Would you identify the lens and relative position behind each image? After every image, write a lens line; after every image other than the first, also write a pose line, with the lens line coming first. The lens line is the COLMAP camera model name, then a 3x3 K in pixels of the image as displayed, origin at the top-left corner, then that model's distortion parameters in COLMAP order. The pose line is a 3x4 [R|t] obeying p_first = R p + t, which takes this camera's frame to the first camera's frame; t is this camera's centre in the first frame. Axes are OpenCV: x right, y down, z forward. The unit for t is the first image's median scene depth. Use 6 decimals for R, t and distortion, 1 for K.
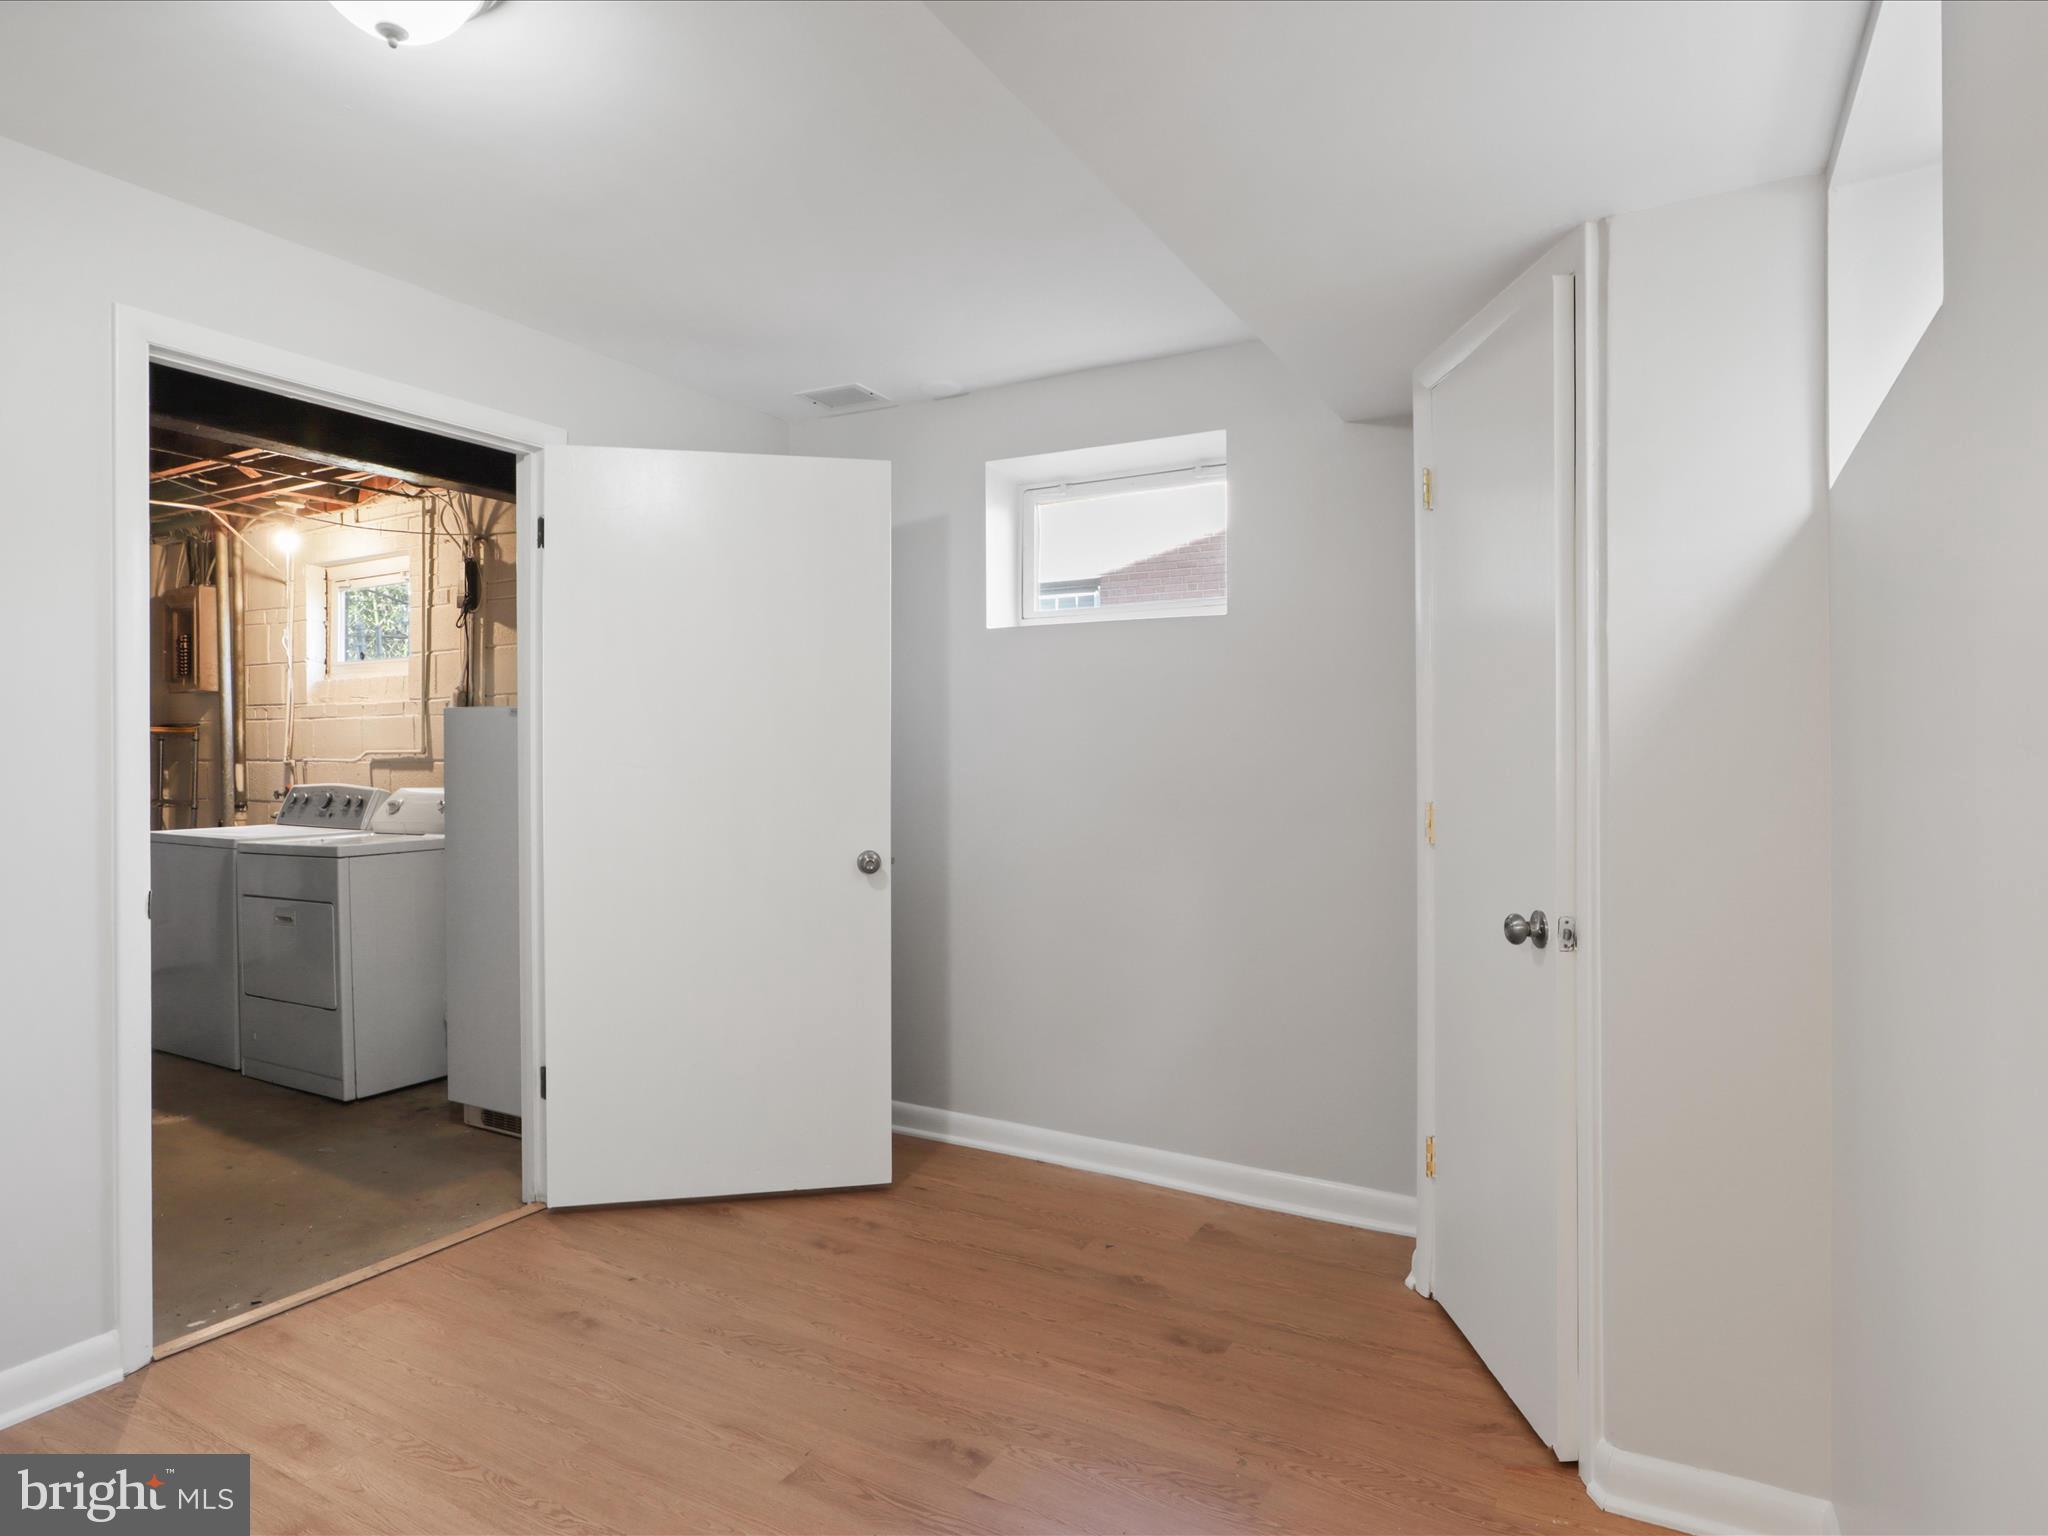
lens RADIAL K [[1169.8, 0, 1029.8], [0, 1169.8, 757.4], [0, 0, 1]] dist [-0.032087, 0.009271]
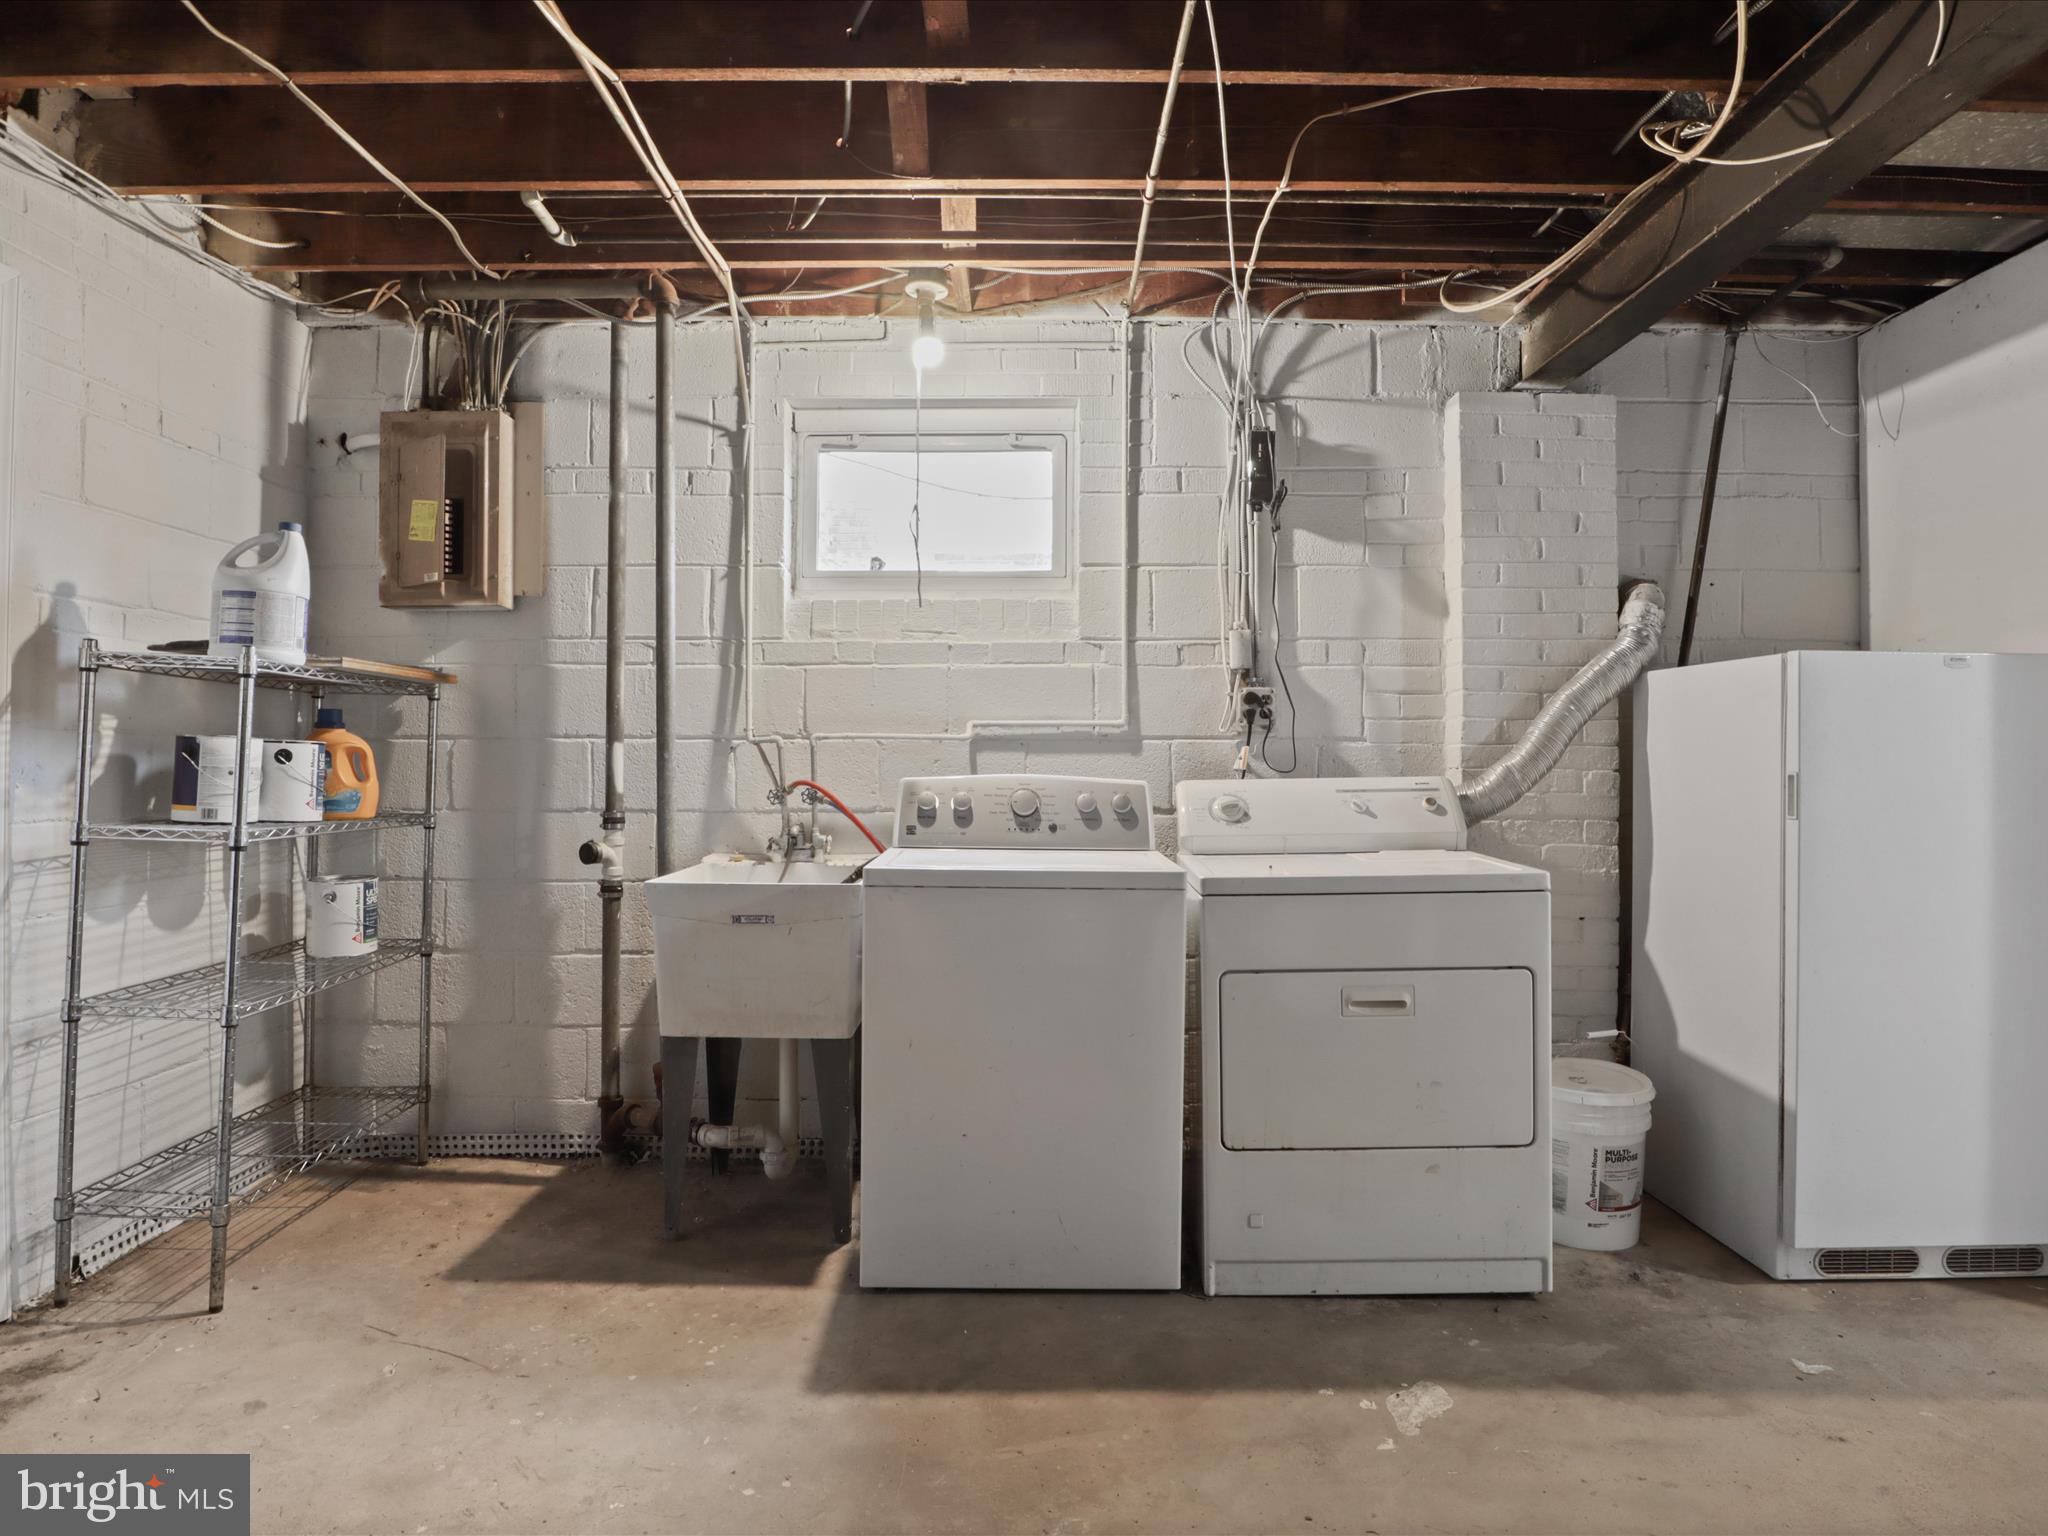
lens RADIAL K [[1169.8, 0, 1029.8], [0, 1169.8, 757.4], [0, 0, 1]] dist [-0.032087, 0.009271]
pose [[0.871512, 0.004087, 0.490358, -0.908807], [-0.002113, 0.999987, -0.004579, 0.017196], [-0.490370, 0.002954, 0.871509, 0.488485]]
